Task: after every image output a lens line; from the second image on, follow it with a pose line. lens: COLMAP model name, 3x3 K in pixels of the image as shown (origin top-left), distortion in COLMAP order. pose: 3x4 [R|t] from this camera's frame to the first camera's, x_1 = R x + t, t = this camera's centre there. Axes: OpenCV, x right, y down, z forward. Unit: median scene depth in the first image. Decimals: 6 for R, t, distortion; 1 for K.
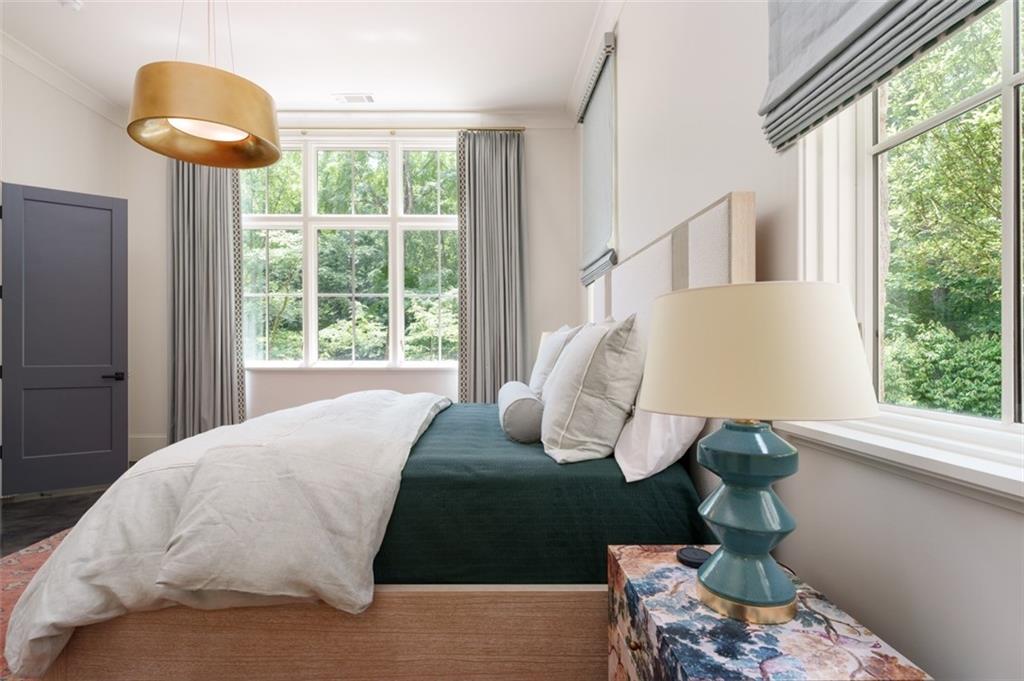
lens RADIAL K [[482.9, 0, 507.7], [0, 482.9, 341.2], [0, 0, 1]] dist [0.000434, 0.000081]
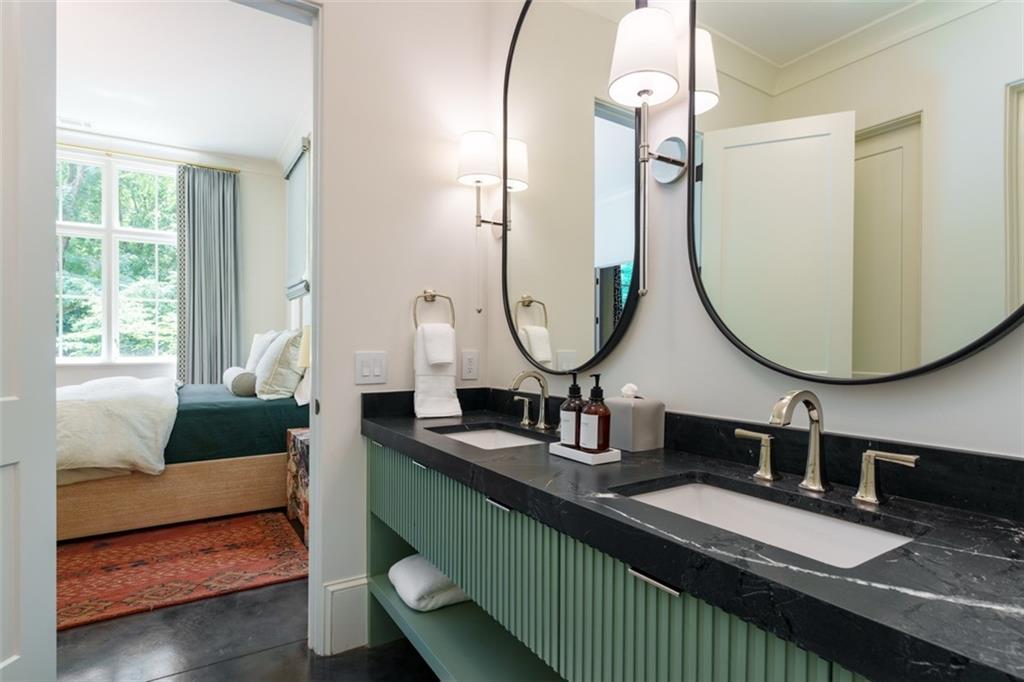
lens RADIAL K [[530.1, 0, 507.9], [0, 530.1, 335.4], [0, 0, 1]] dist [-0.009587, 0.000427]
pose [[0.865156, 0.007487, 0.501447, -0.128287], [-0.004907, 0.999967, -0.006464, -0.016572], [-0.501479, 0.003132, 0.865164, -1.441720]]
